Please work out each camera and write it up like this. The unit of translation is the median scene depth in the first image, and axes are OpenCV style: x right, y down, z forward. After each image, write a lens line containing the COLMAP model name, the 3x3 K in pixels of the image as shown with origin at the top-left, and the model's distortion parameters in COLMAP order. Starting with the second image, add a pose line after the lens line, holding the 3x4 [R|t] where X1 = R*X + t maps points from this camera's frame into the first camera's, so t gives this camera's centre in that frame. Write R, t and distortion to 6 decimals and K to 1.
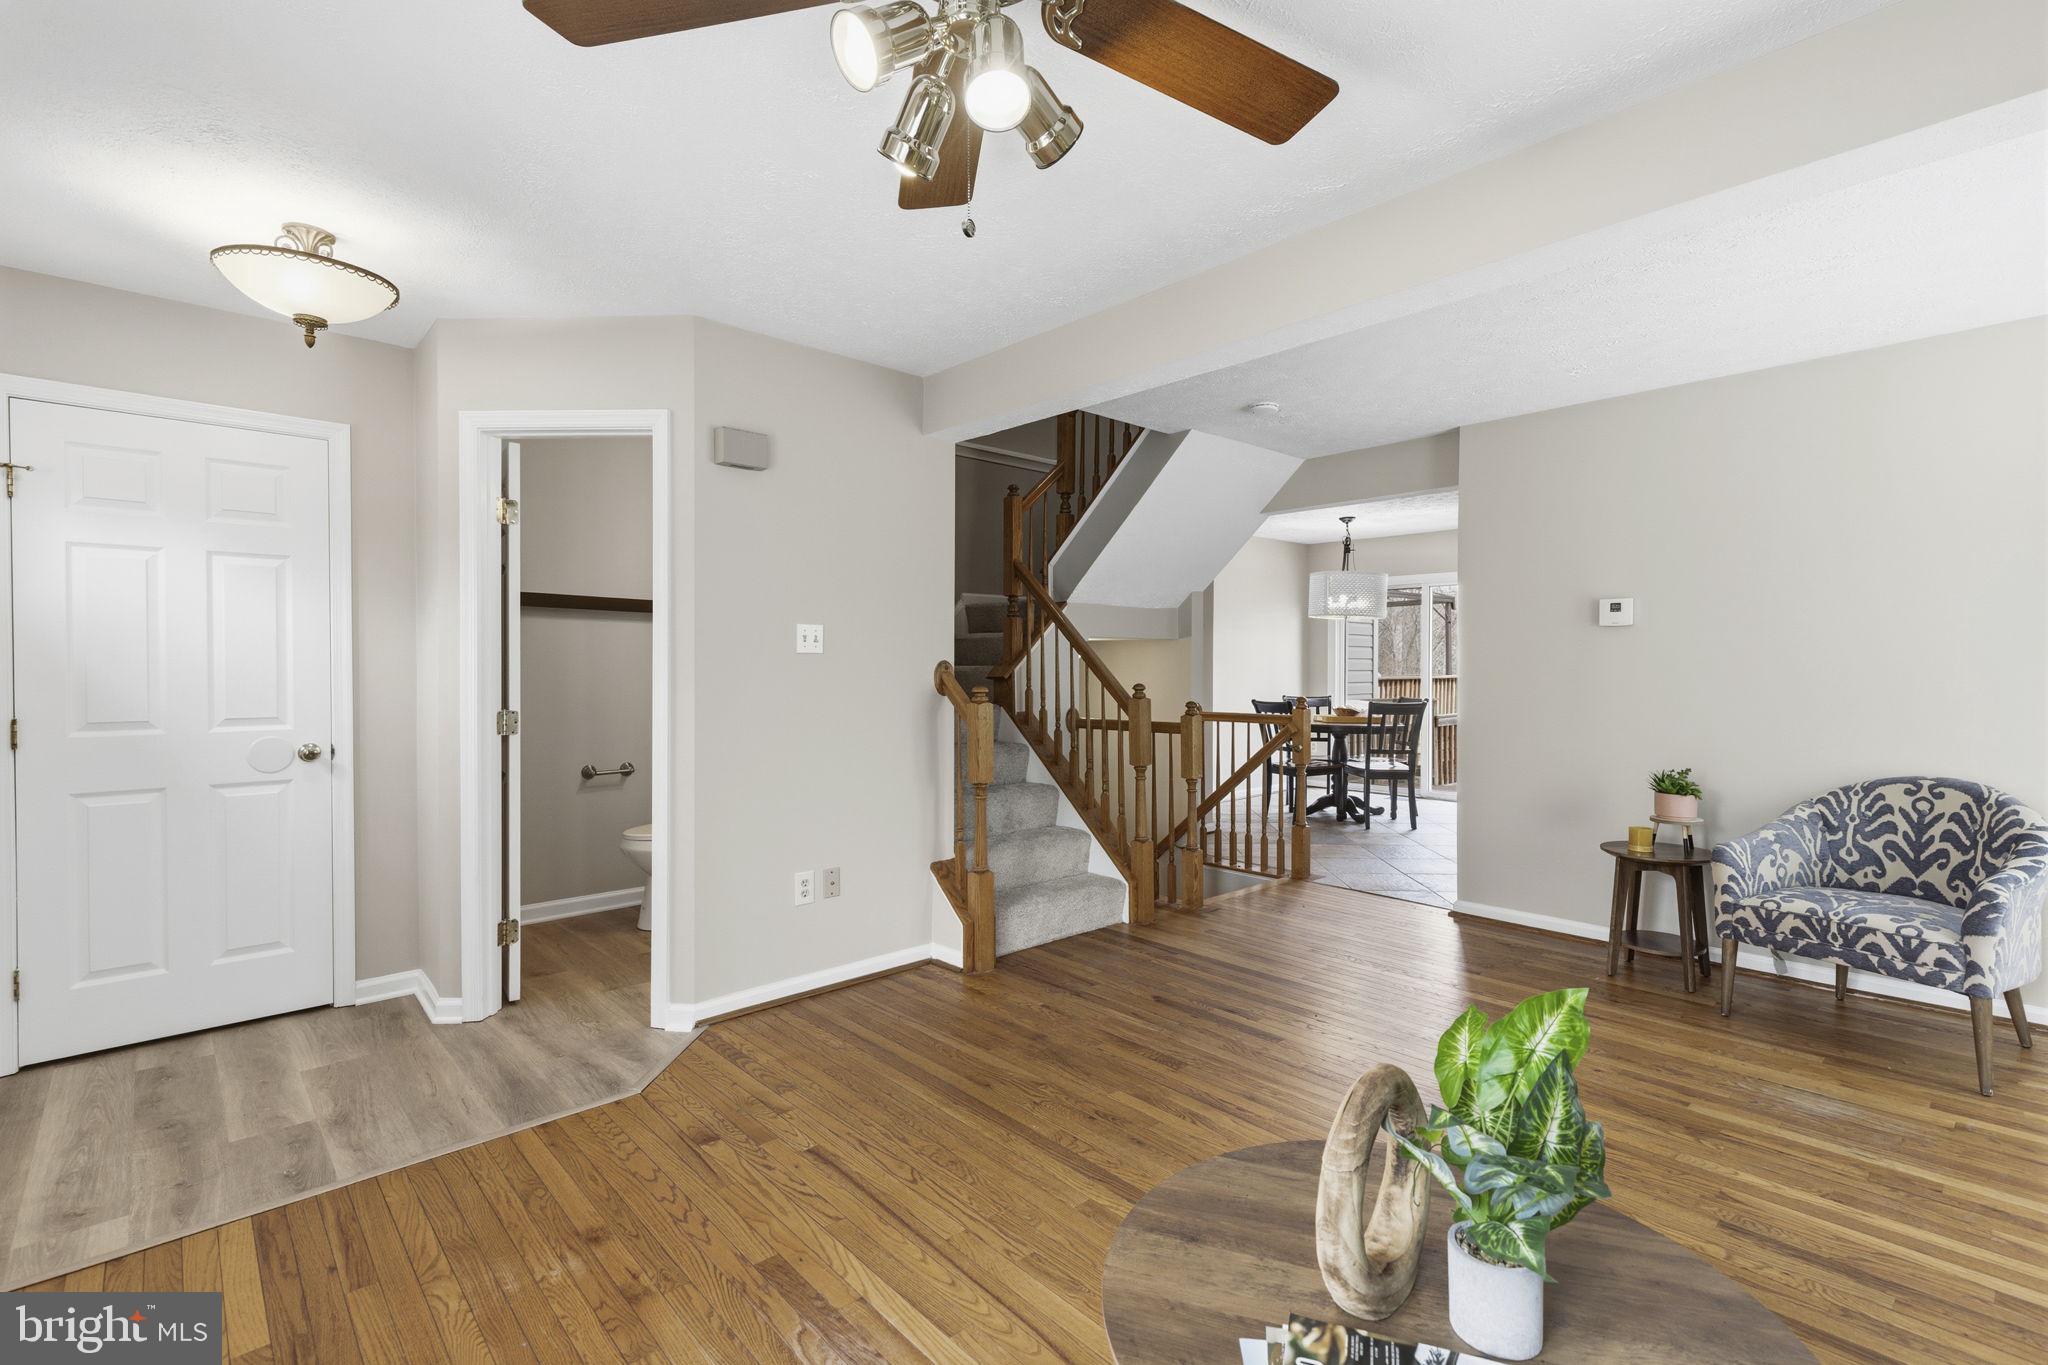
lens RADIAL K [[932.4, 0, 1027.1], [0, 932.4, 683.9], [0, 0, 1]] dist [0.003643, 0.000186]
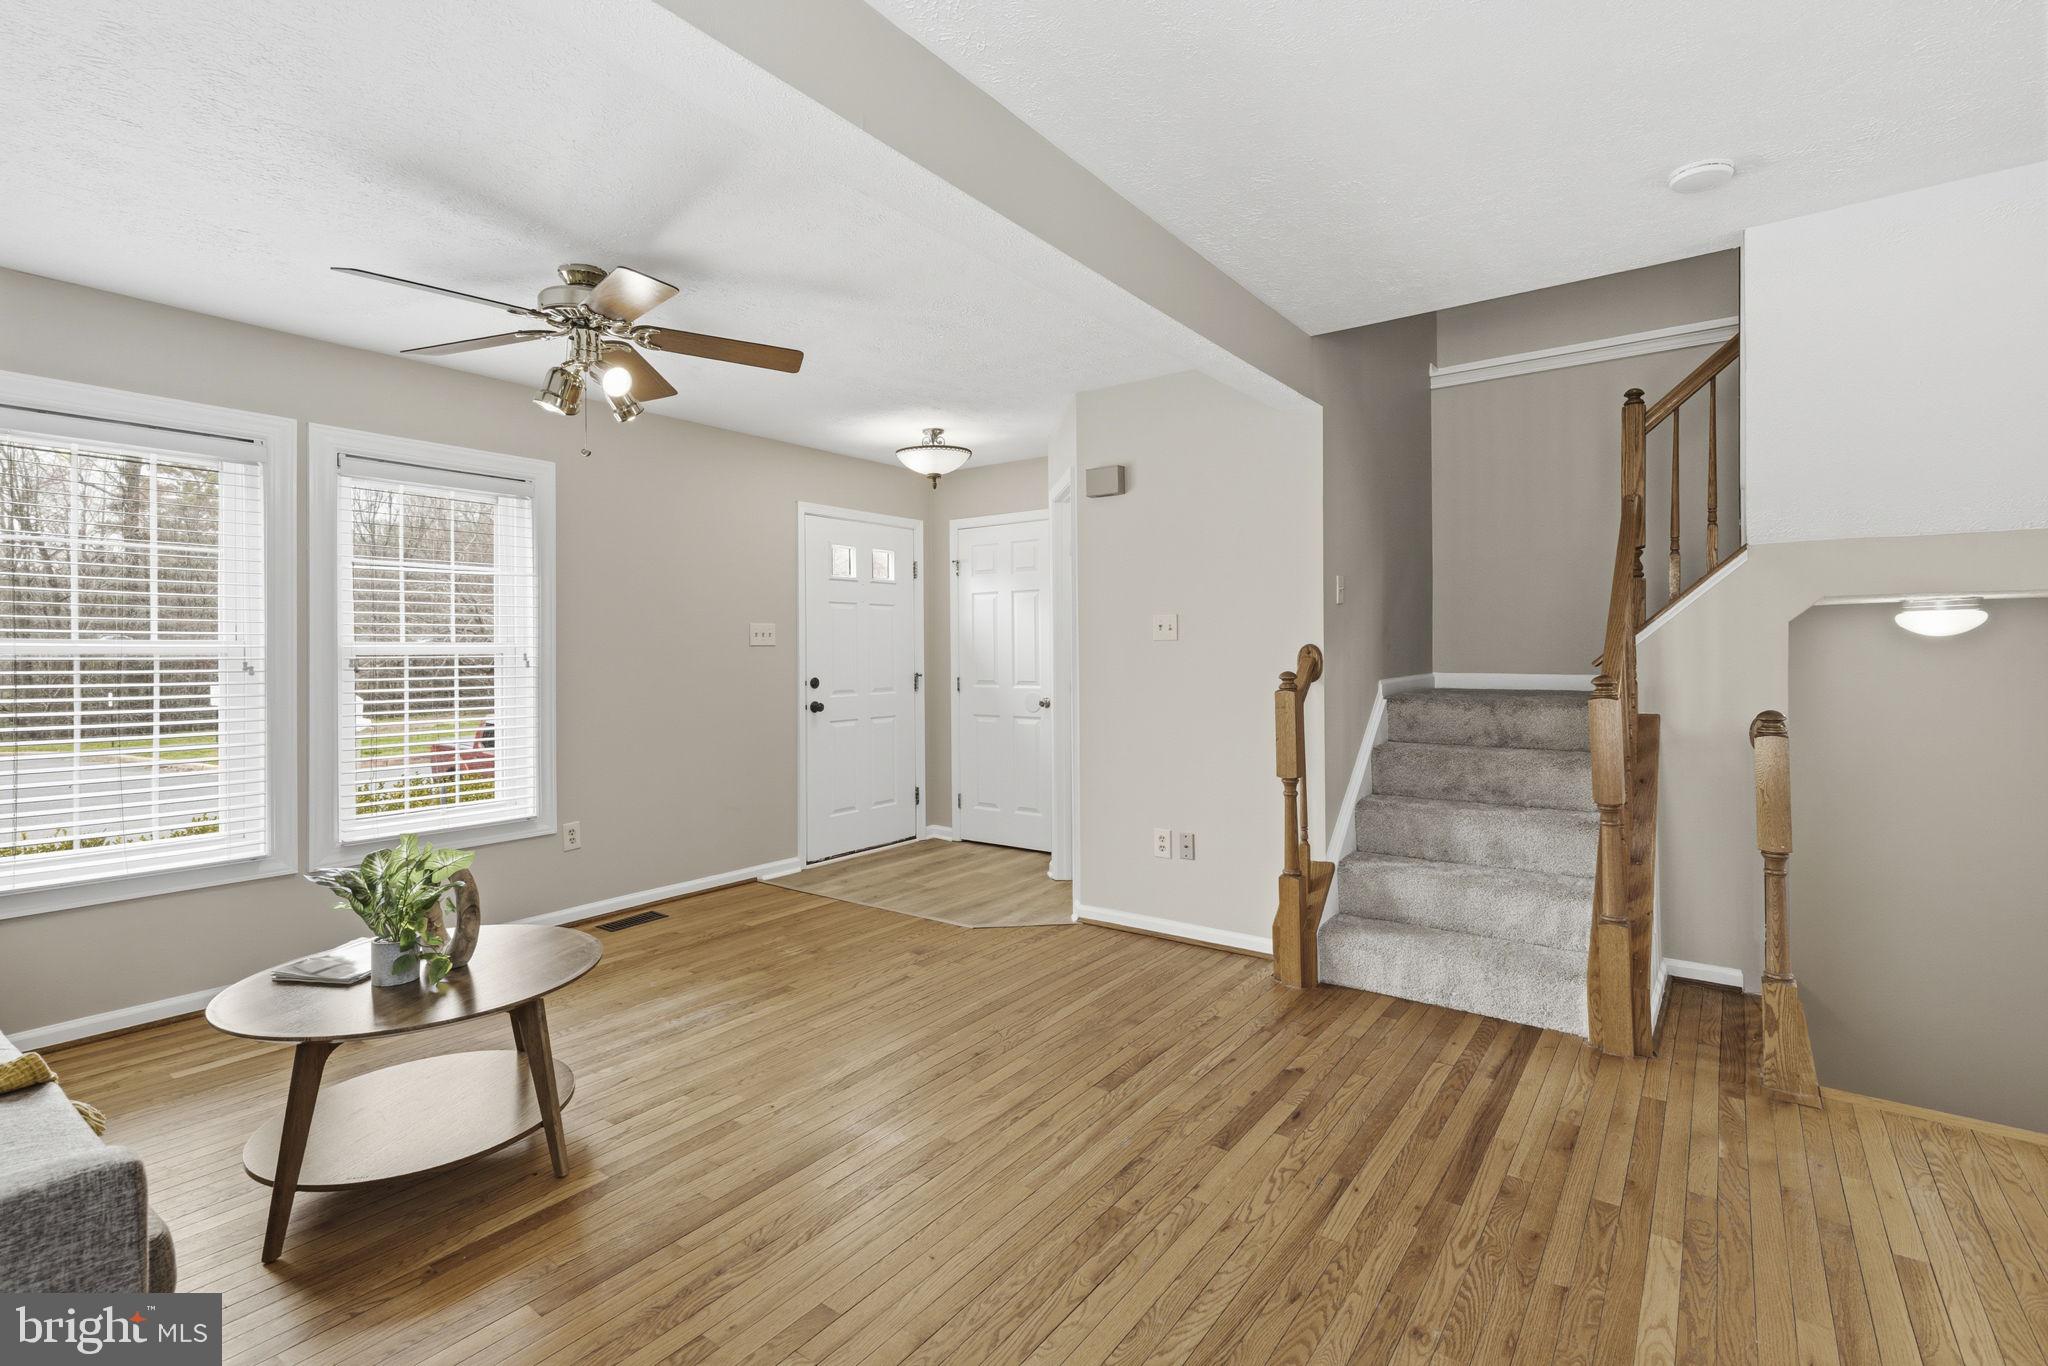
lens RADIAL K [[932.4, 0, 1025.6], [0, 932.4, 641.7], [0, 0, 1]] dist [0.003643, 0.000186]
pose [[0.179501, -0.013772, -0.983661, 0.968548], [-0.014505, 0.999756, -0.016645, -0.009700], [0.983651, 0.017256, 0.179258, 0.690765]]
